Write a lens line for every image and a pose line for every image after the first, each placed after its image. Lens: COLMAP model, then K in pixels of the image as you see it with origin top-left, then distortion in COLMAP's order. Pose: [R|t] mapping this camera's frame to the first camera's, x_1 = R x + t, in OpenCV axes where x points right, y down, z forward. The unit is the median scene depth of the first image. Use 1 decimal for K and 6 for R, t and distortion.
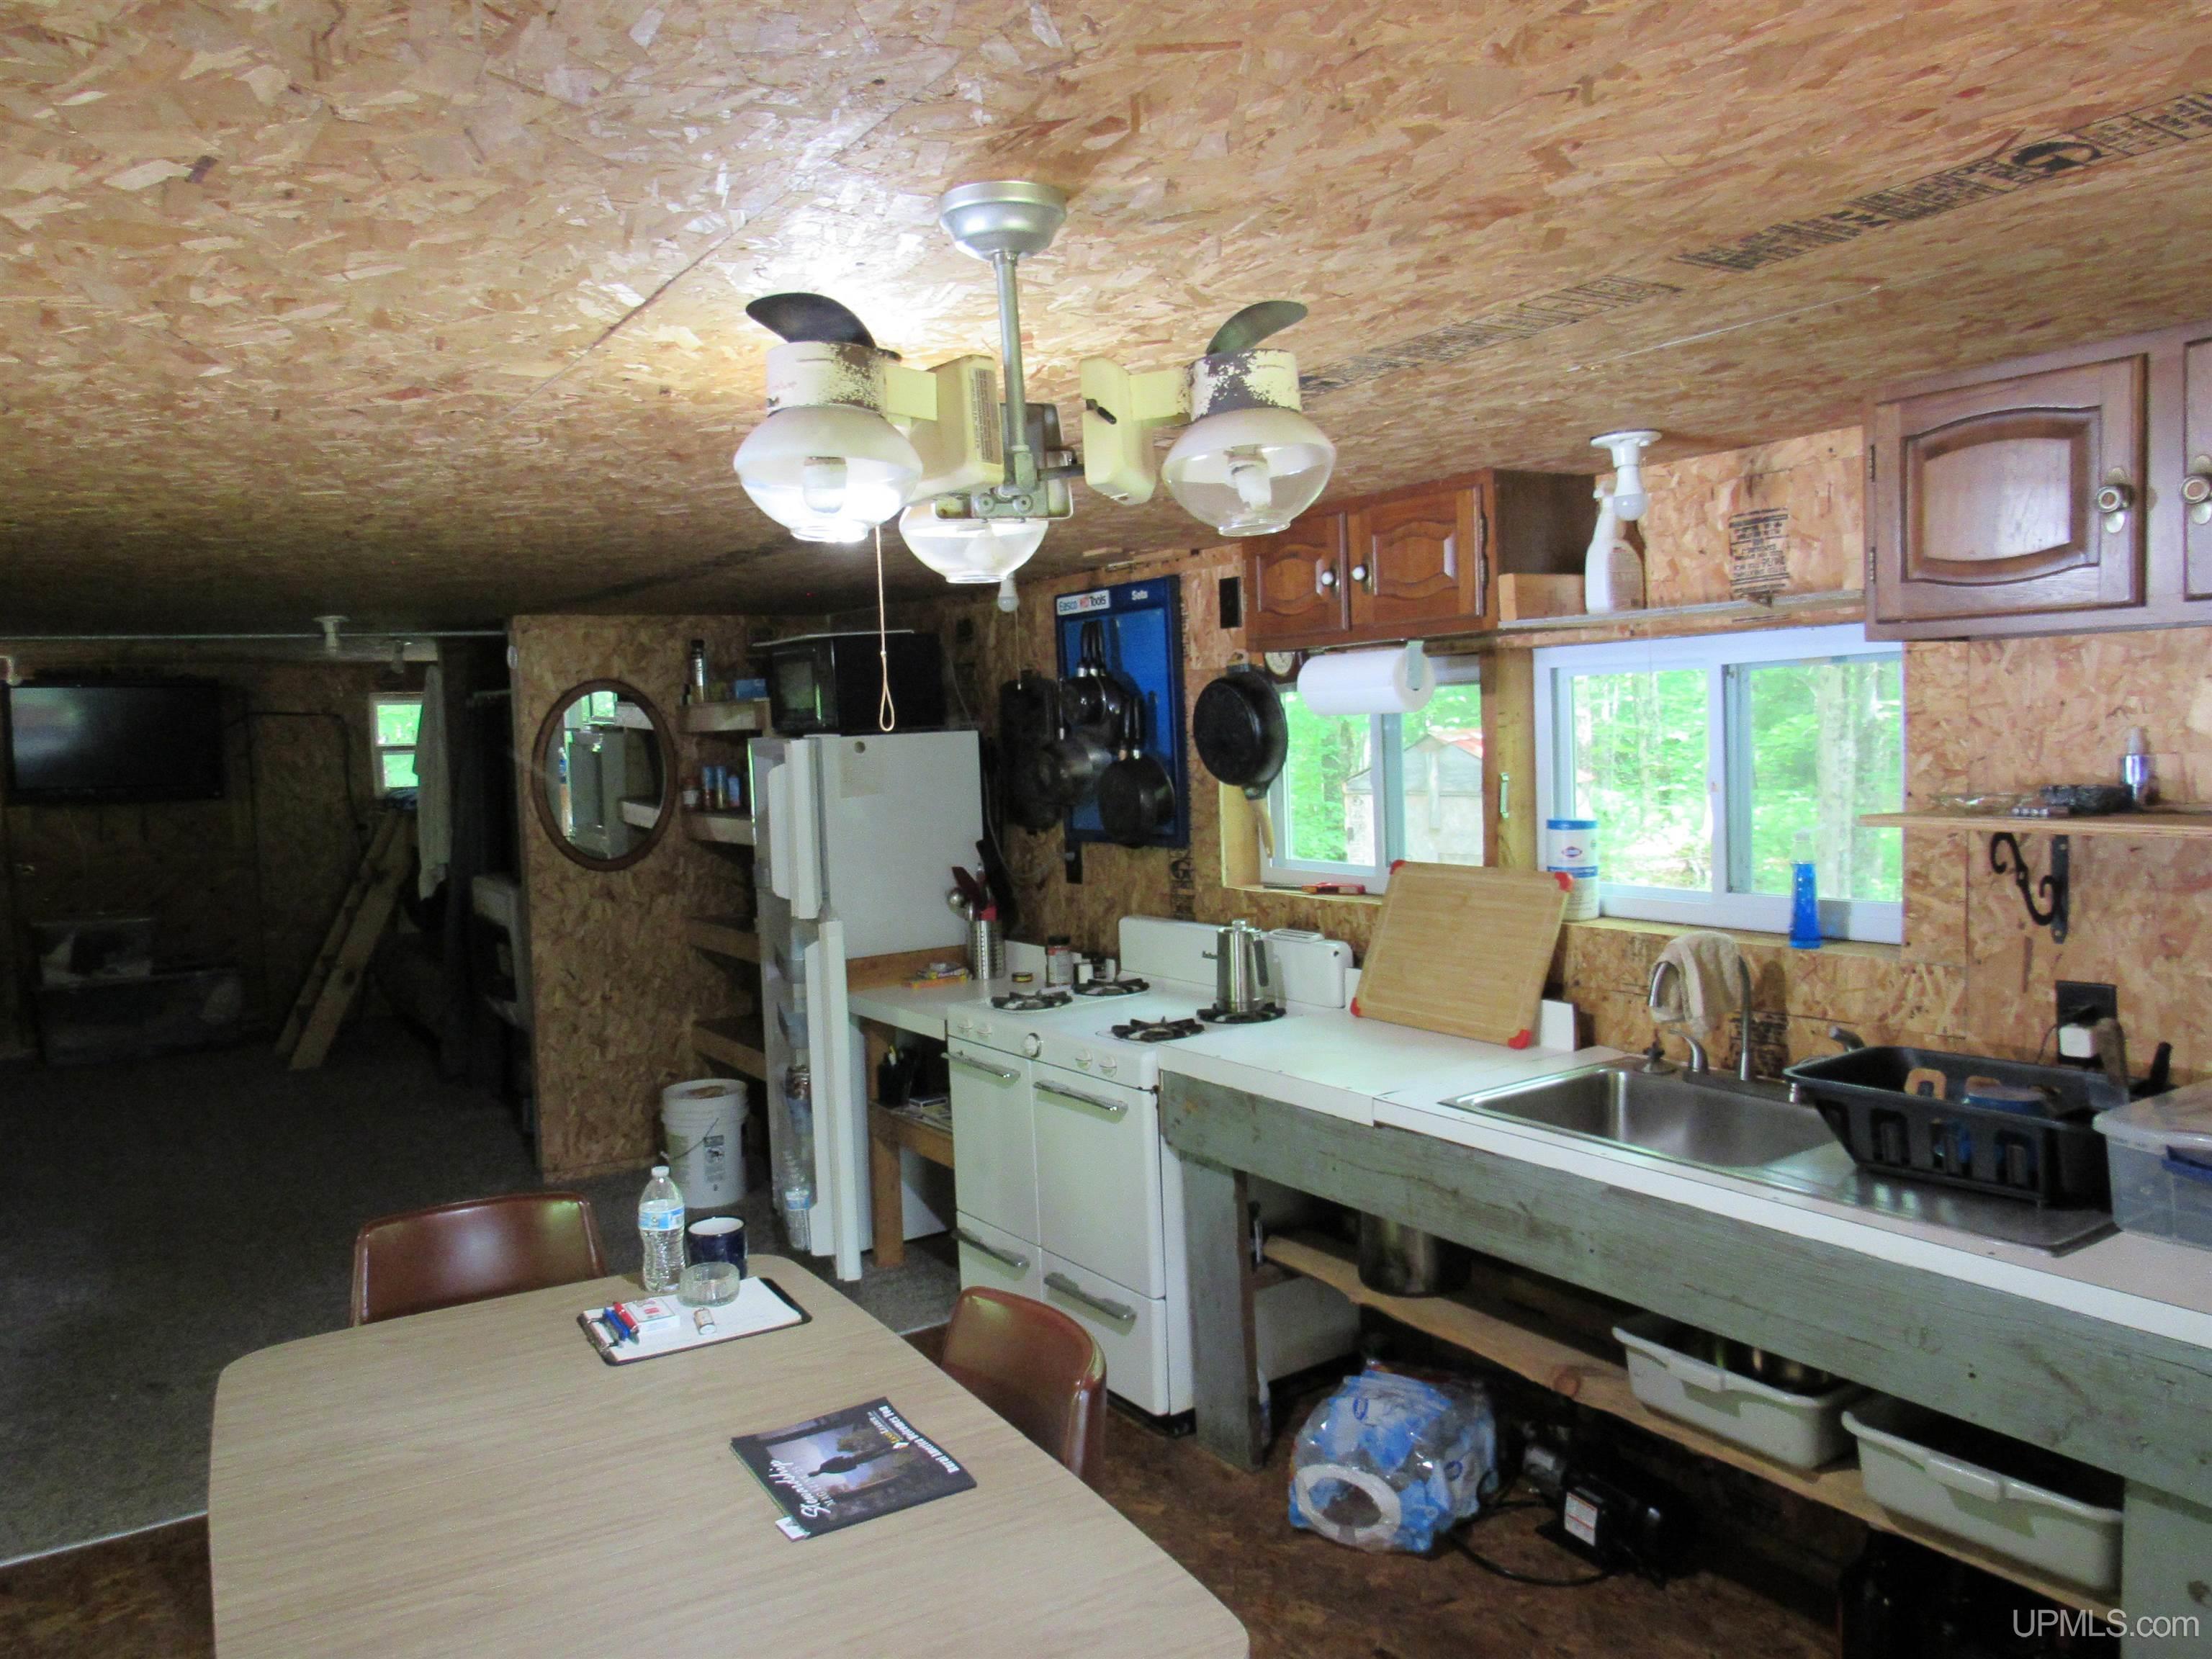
lens RADIAL K [[1583.0, 0, 1103.6], [0, 1583.0, 826.0], [0, 0, 1]] dist [-0.028298, 0.002626]
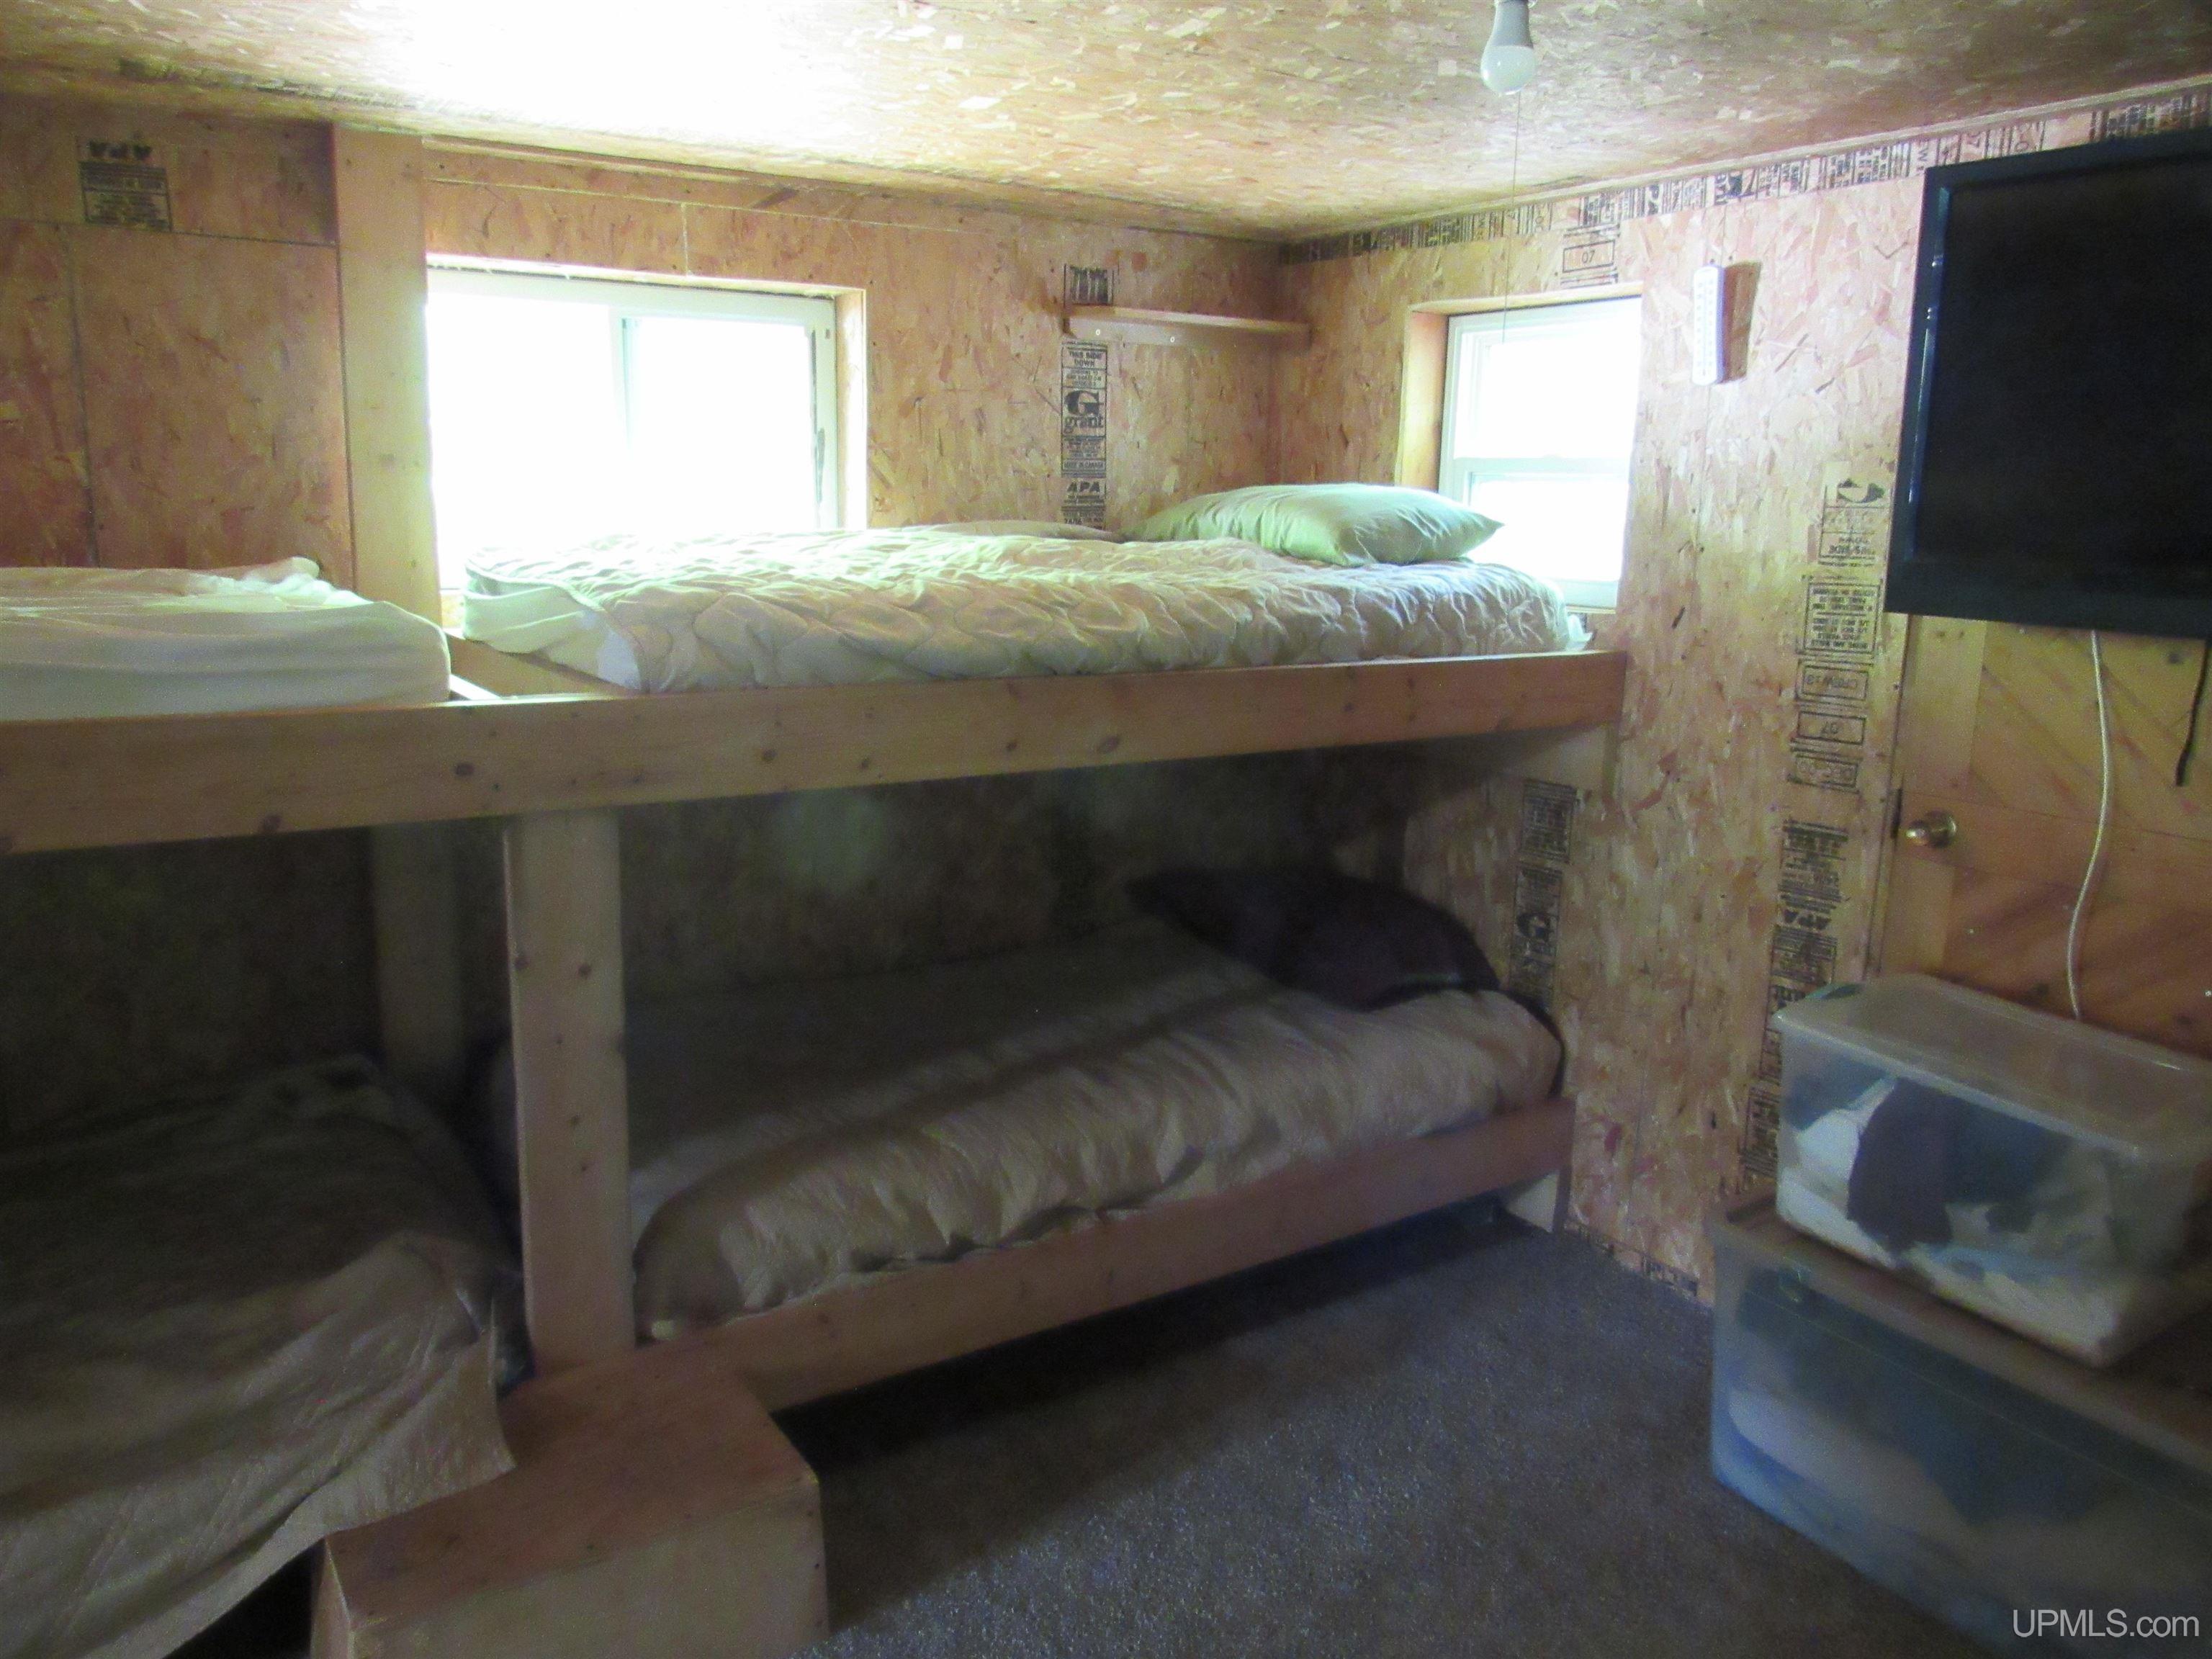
lens RADIAL K [[1583.0, 0, 1093.5], [0, 1583.0, 825.6], [0, 0, 1]] dist [-0.028298, 0.002626]
pose [[-0.016426, 0.231392, -0.972722, -0.390243], [-0.087157, 0.968819, 0.231935, -0.029346], [0.996059, 0.088589, 0.004254, 0.843662]]
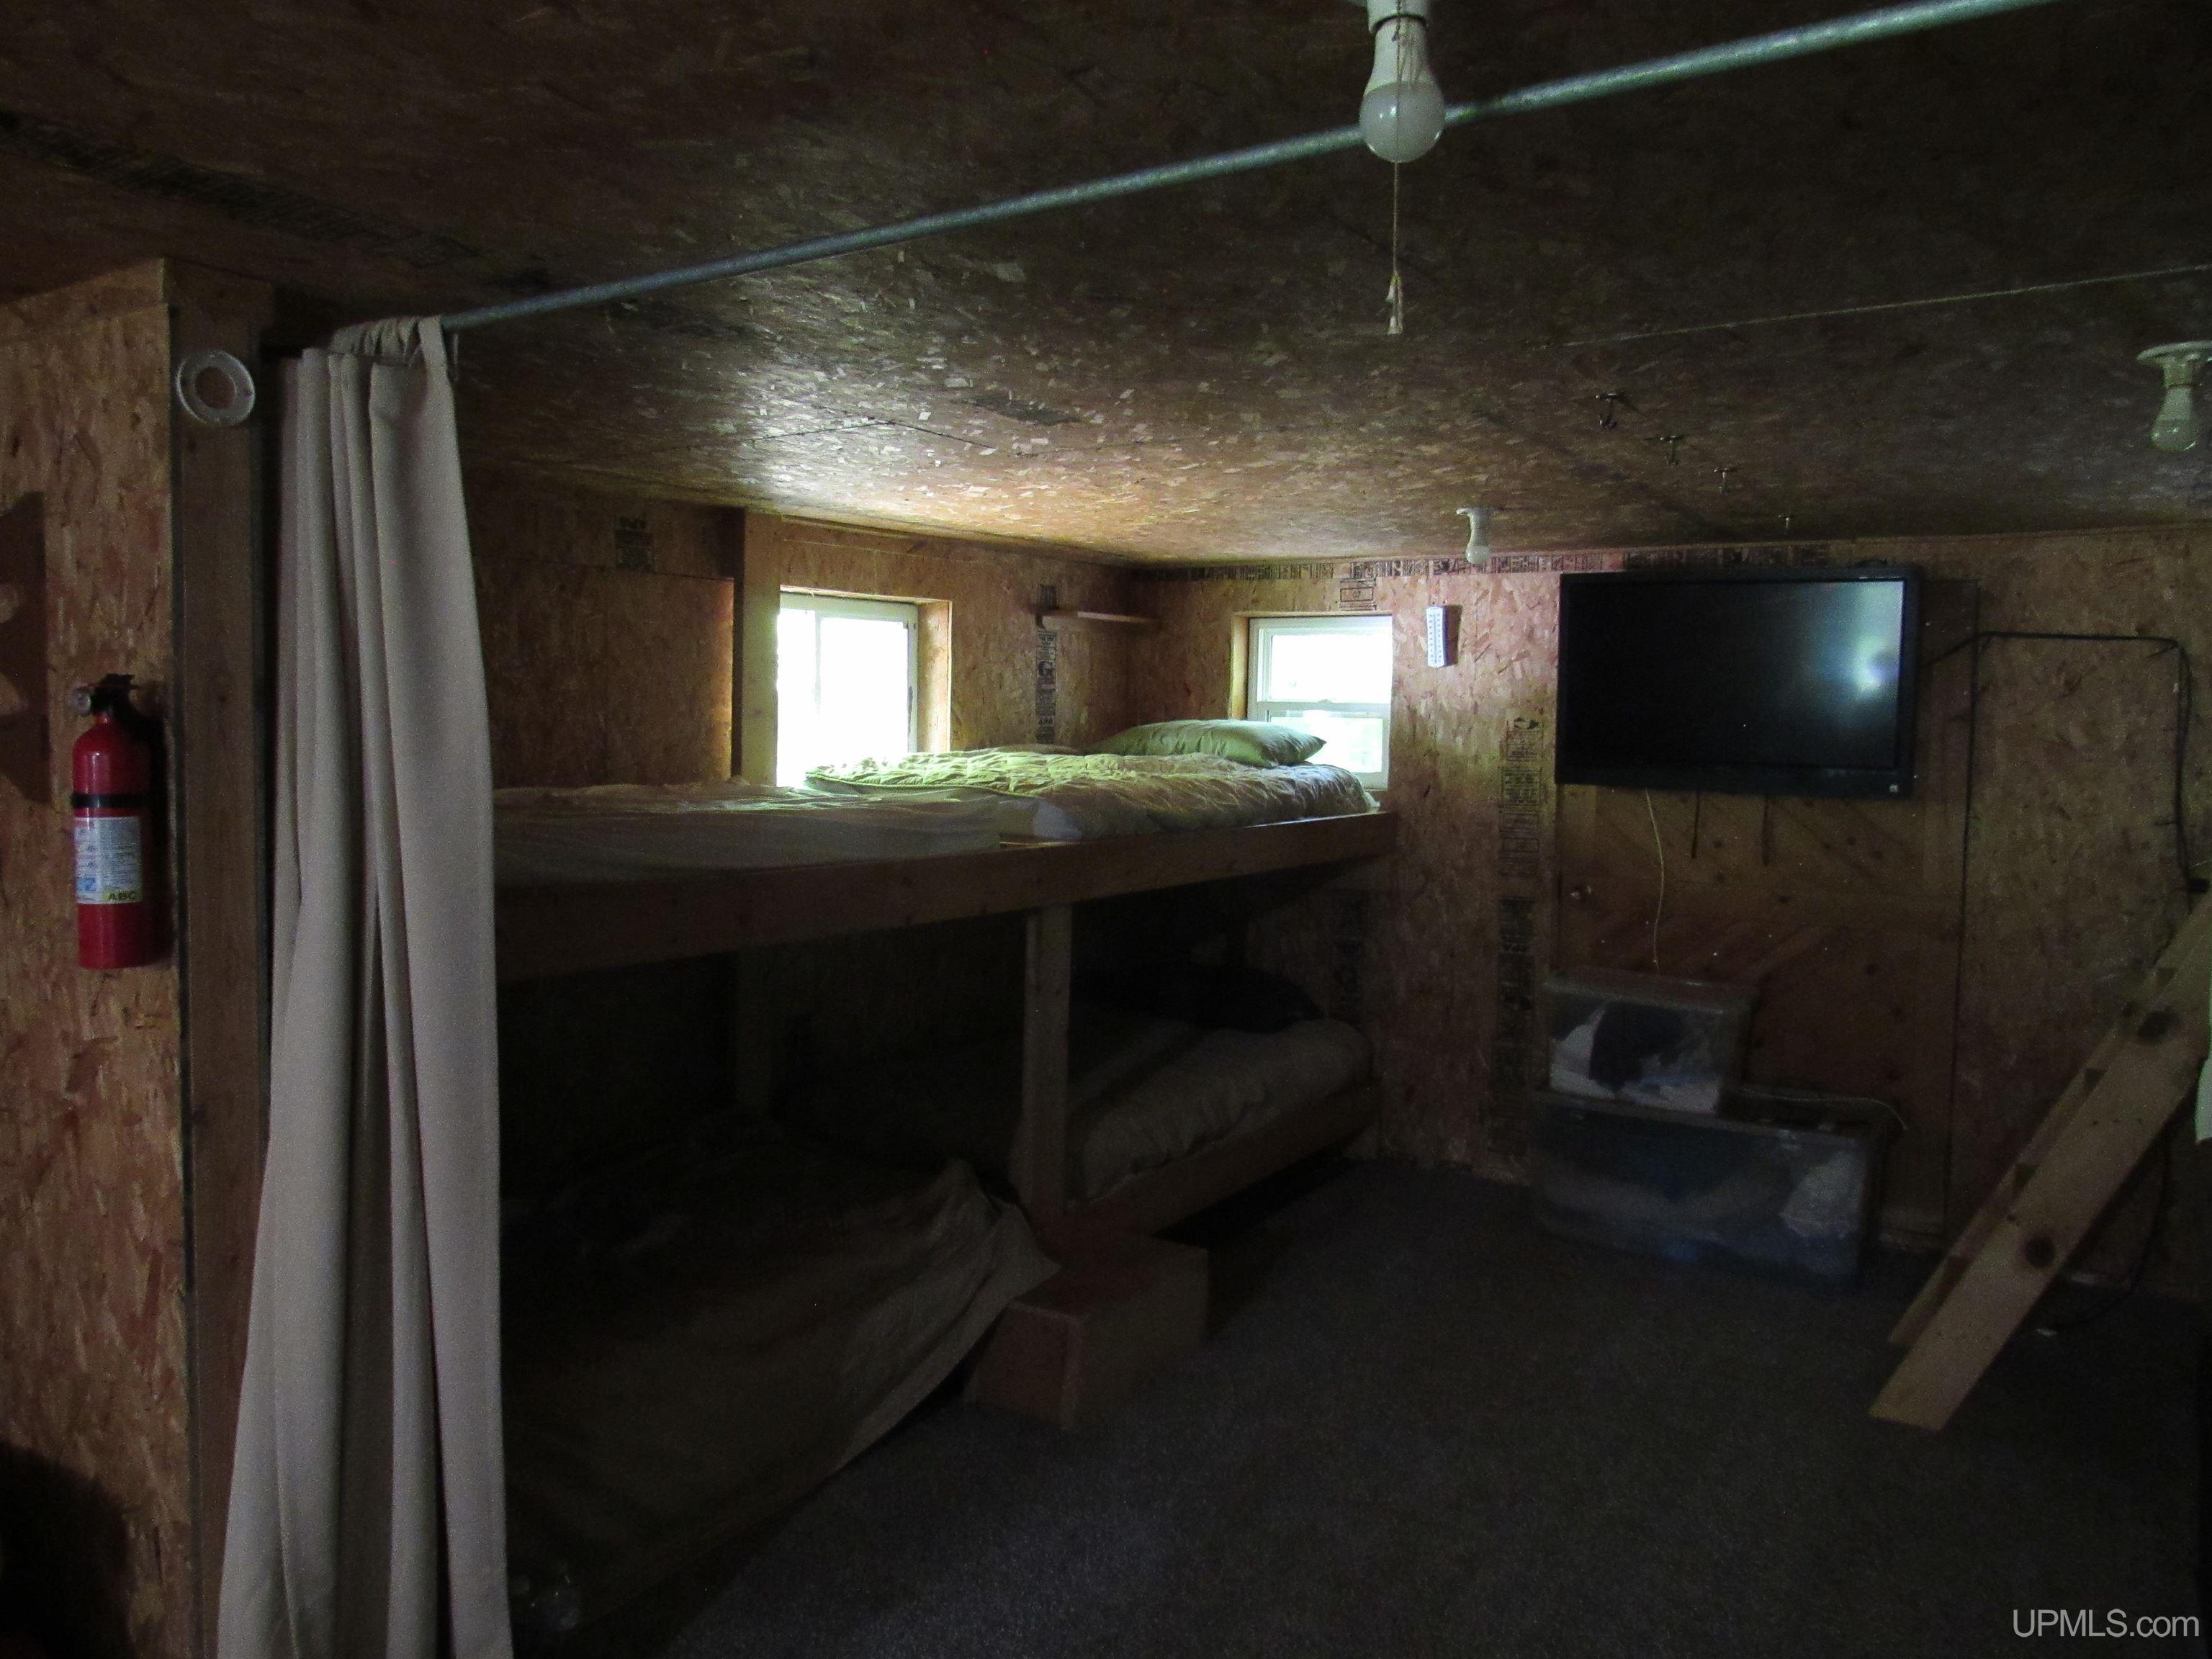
lens RADIAL K [[1583.0, 0, 1103.1], [0, 1583.0, 826.3], [0, 0, 1]] dist [-0.028298, 0.002626]
pose [[0.387732, 0.098033, -0.916544, -0.202517], [-0.086177, 0.993829, 0.069843, -0.023371], [0.917735, 0.051905, 0.393788, 0.592720]]
